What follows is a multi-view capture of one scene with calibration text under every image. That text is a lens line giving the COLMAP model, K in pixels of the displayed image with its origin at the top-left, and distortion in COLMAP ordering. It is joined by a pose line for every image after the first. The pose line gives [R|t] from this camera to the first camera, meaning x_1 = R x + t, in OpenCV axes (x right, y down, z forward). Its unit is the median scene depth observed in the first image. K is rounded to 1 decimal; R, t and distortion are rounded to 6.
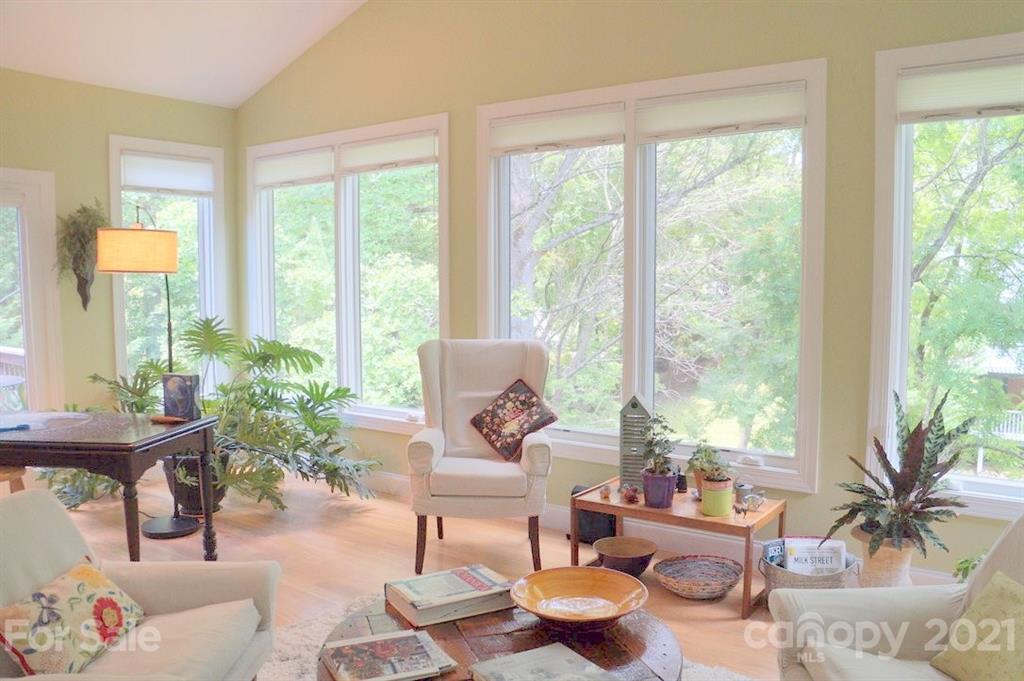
lens RADIAL K [[834.1, 0, 512.0], [0, 834.1, 340.5], [0, 0, 1]] dist [-0.123429, 0.003003]
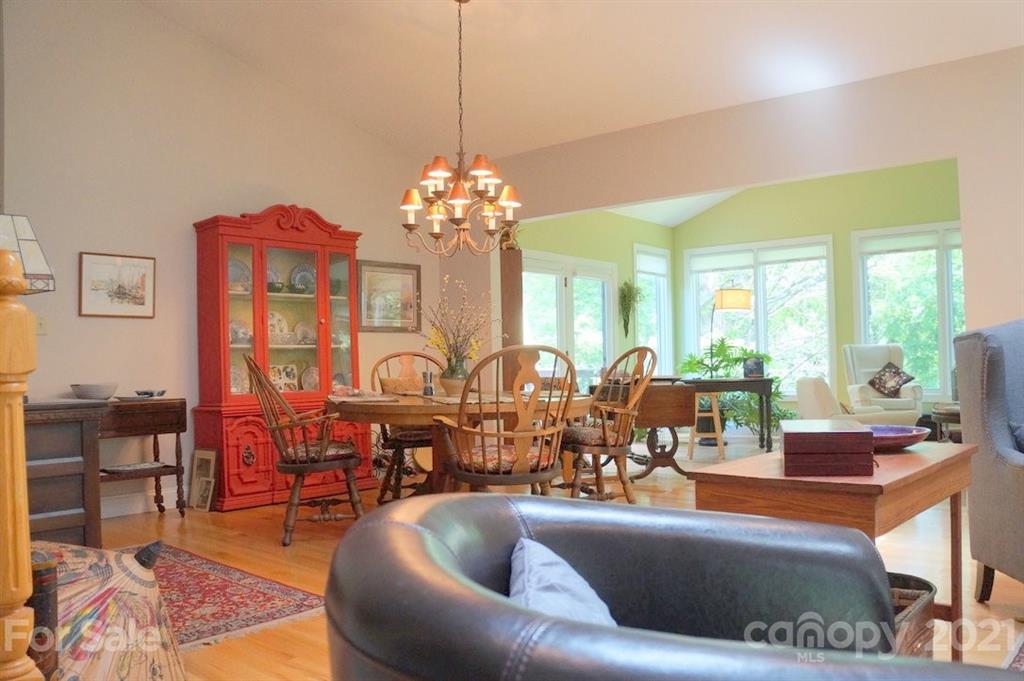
lens RADIAL K [[834.1, 0, 512.0], [0, 834.1, 340.5], [0, 0, 1]] dist [-0.123429, 0.003003]
pose [[0.998389, -0.016043, -0.054416, -0.691758], [0.010390, 0.994666, -0.102626, 0.160824], [0.055772, 0.101895, 0.993231, -0.899559]]
